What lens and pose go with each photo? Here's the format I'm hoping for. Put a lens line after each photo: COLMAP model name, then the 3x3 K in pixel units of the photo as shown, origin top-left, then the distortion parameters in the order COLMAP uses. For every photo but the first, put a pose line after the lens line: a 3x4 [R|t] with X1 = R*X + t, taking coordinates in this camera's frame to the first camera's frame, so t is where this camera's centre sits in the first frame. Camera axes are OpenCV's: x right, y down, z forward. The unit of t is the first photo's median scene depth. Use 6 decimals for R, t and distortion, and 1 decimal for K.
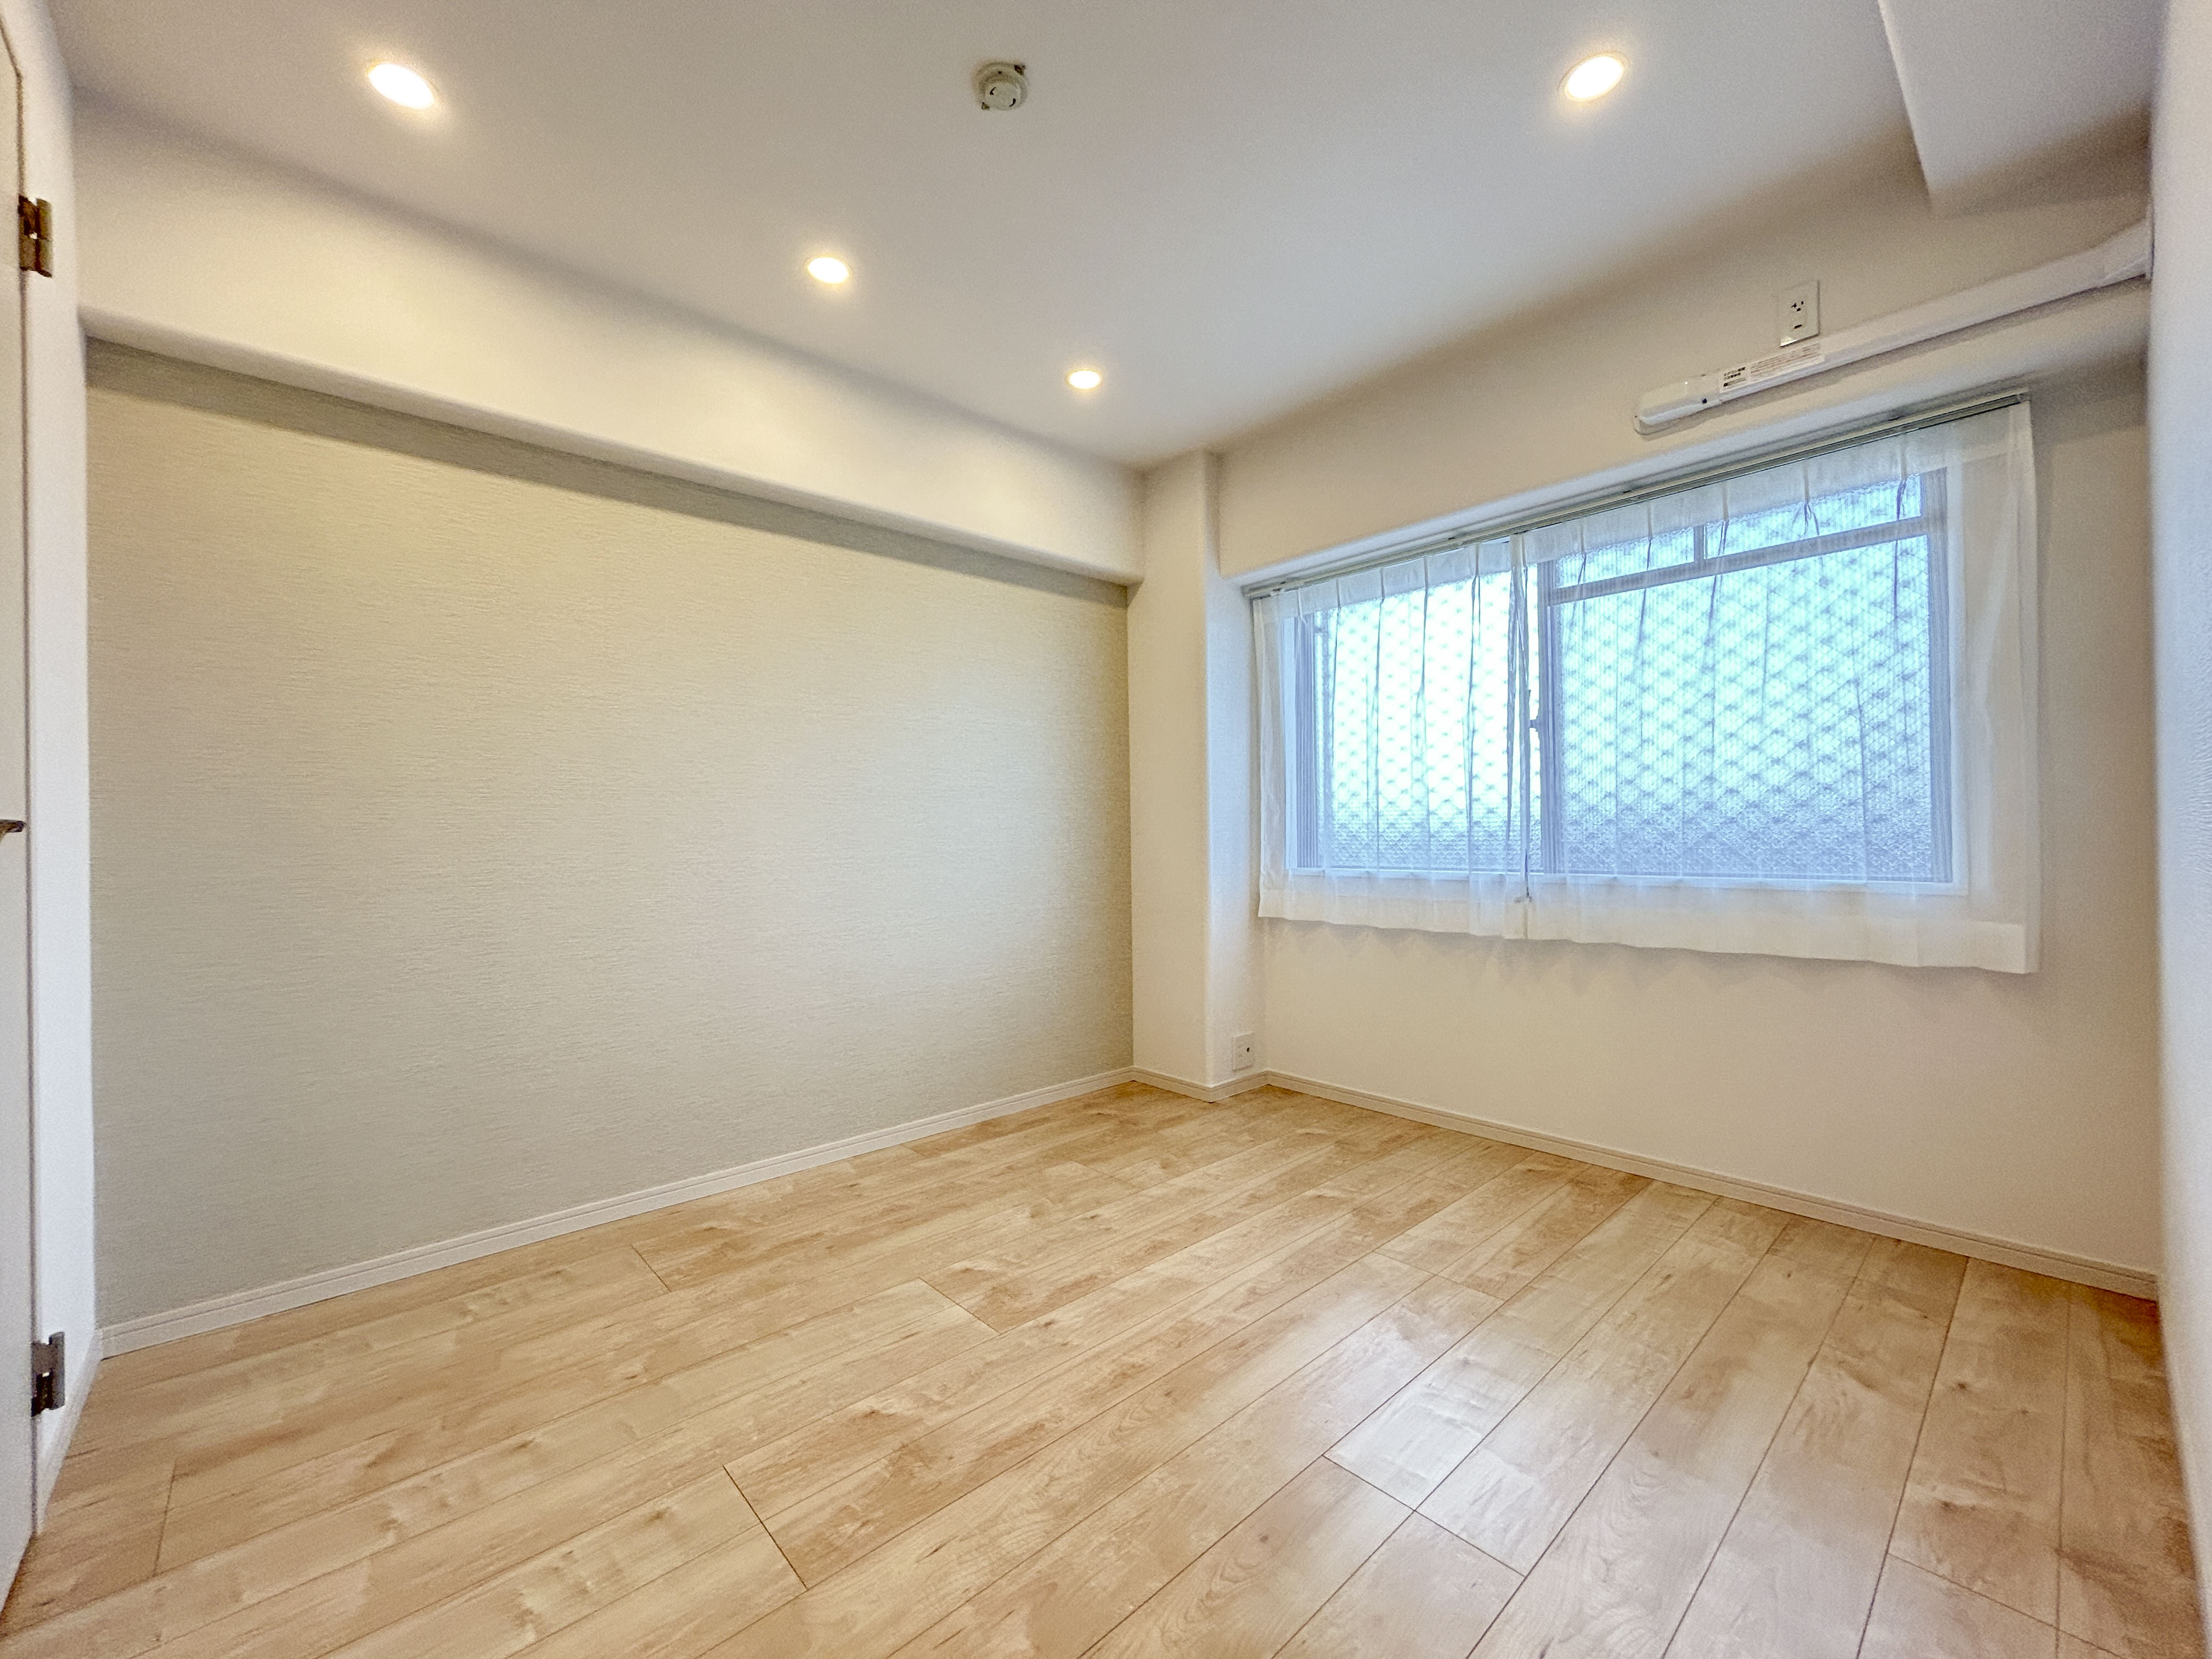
lens RADIAL K [[900.7, 0, 1101.2], [0, 900.7, 829.0], [0, 0, 1]] dist [0.000286, 0.001242]
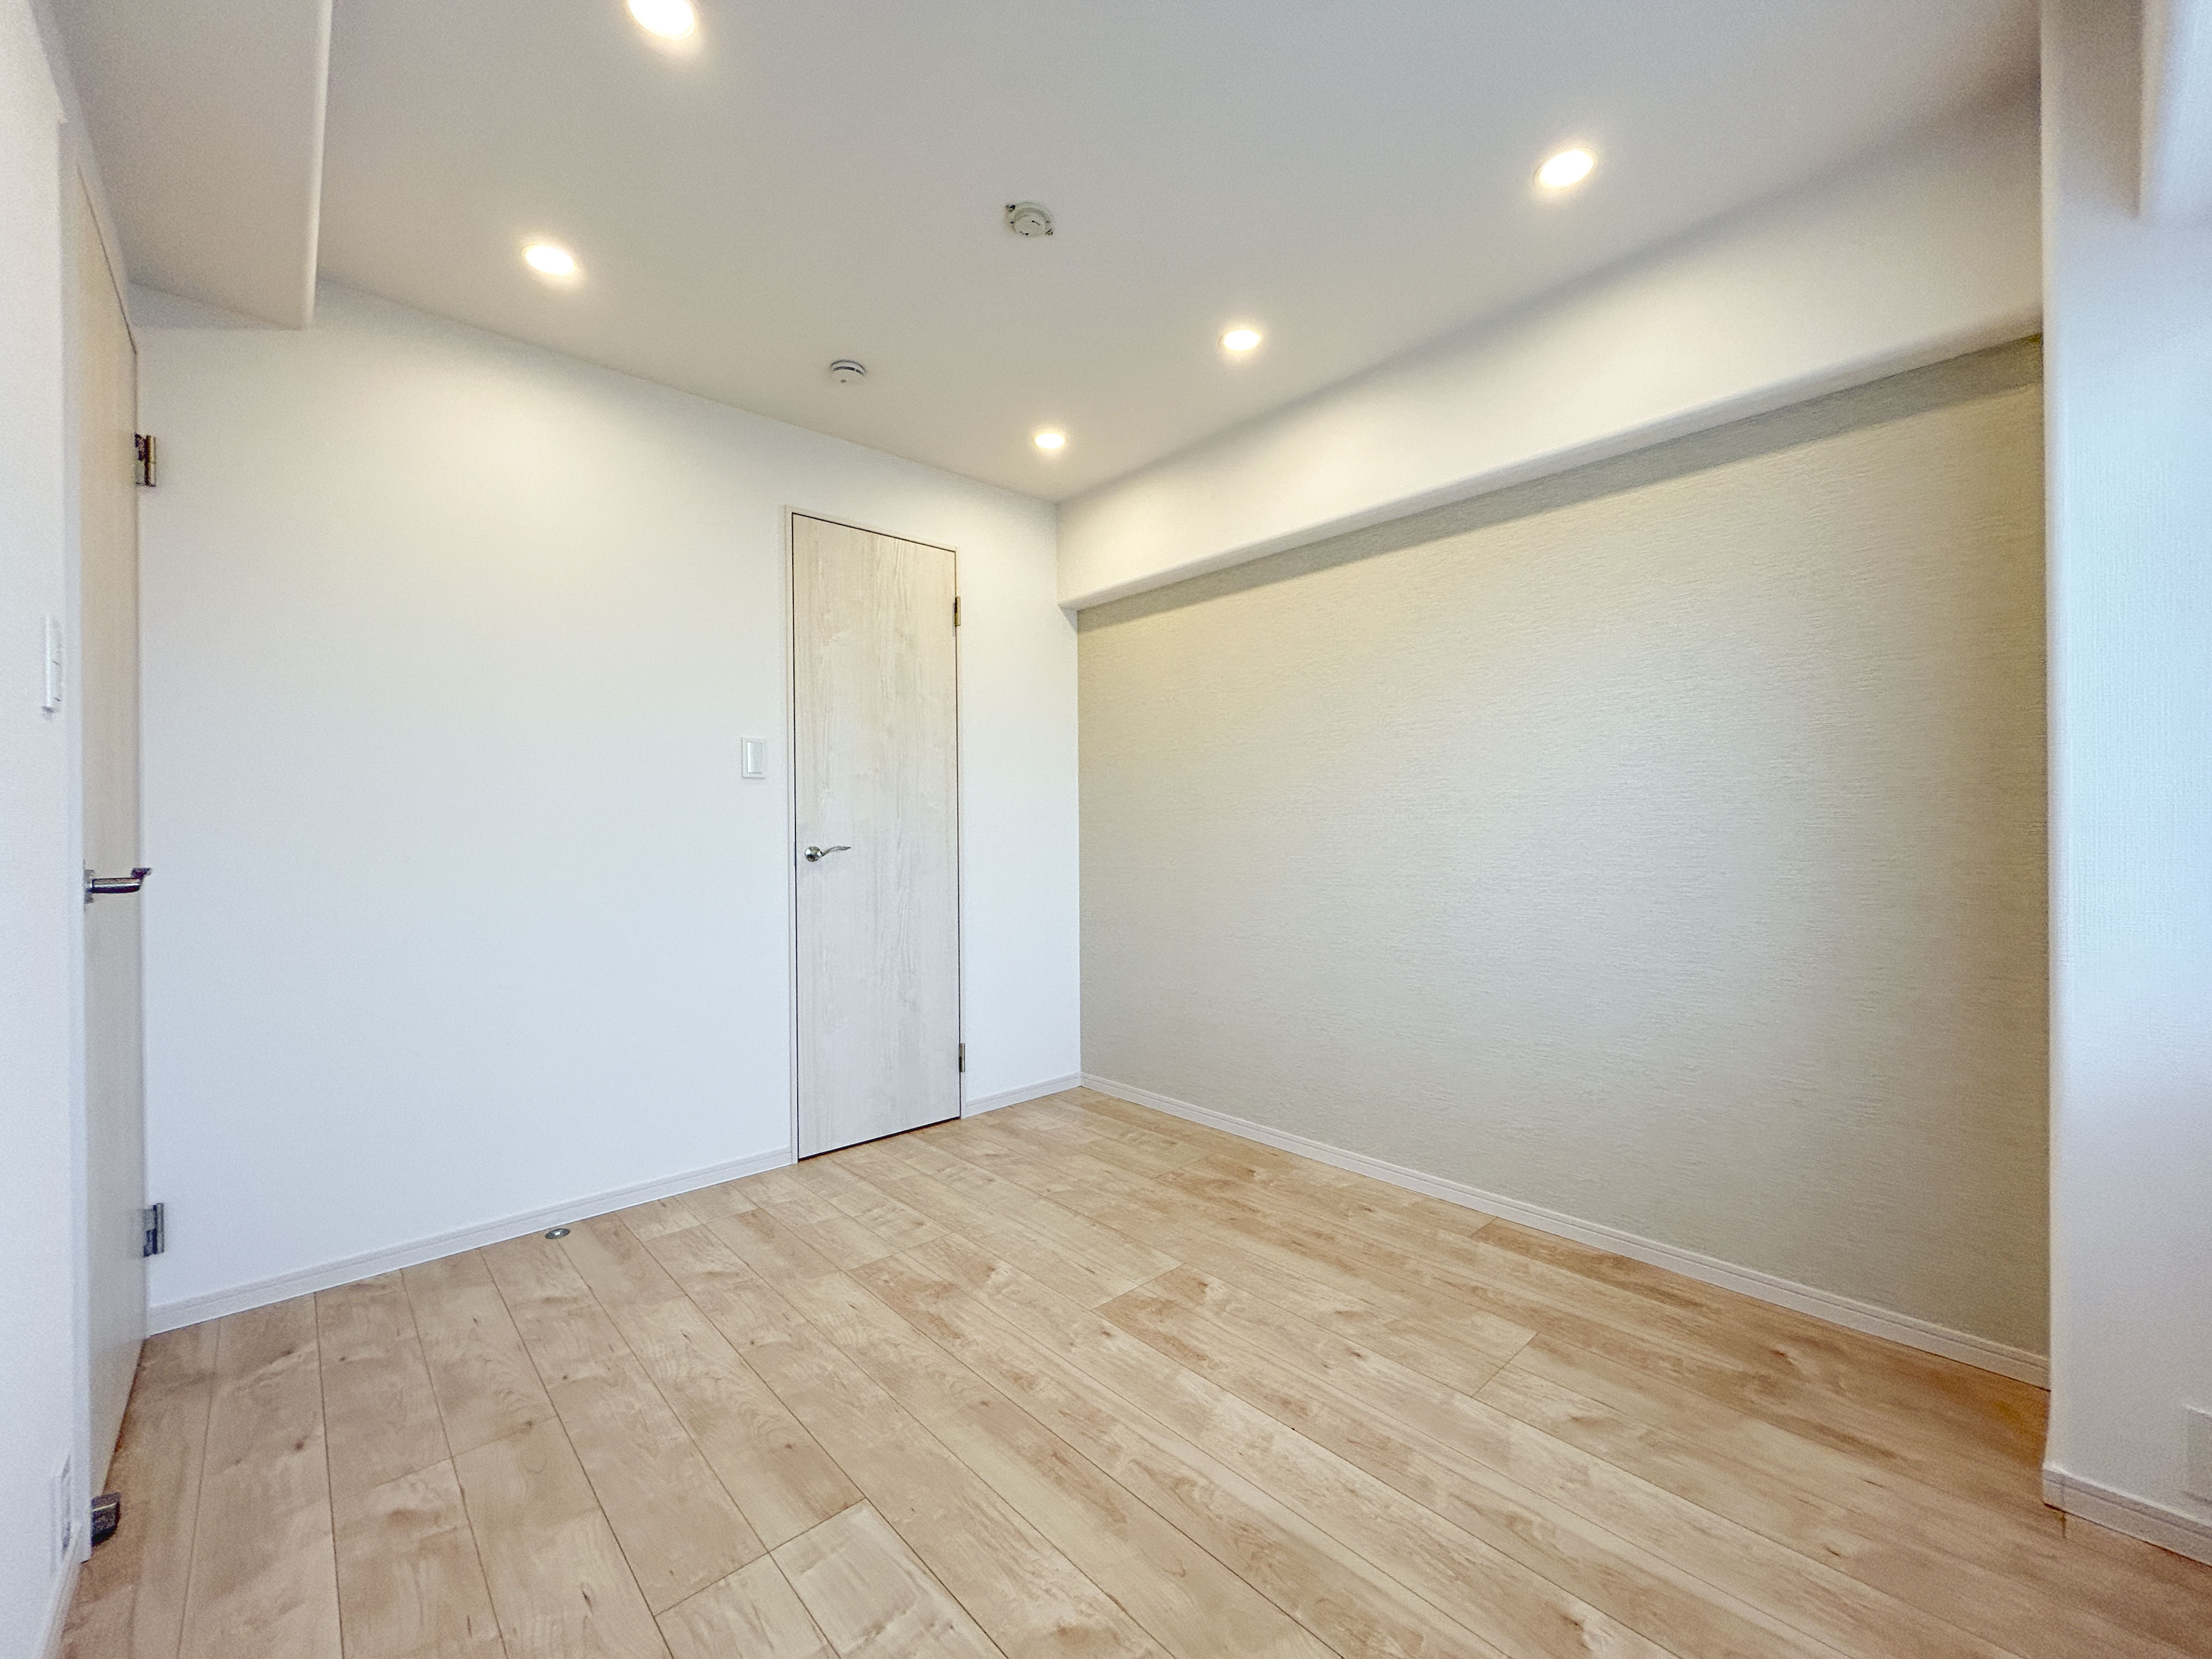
lens RADIAL K [[900.7, 0, 1102.3], [0, 900.7, 826.3], [0, 0, 1]] dist [0.000286, 0.001242]
pose [[0.001959, 0.009166, -0.999956, 0.792507], [0.014182, 0.999857, 0.009193, -0.039313], [0.999898, -0.014199, 0.001829, 0.809117]]
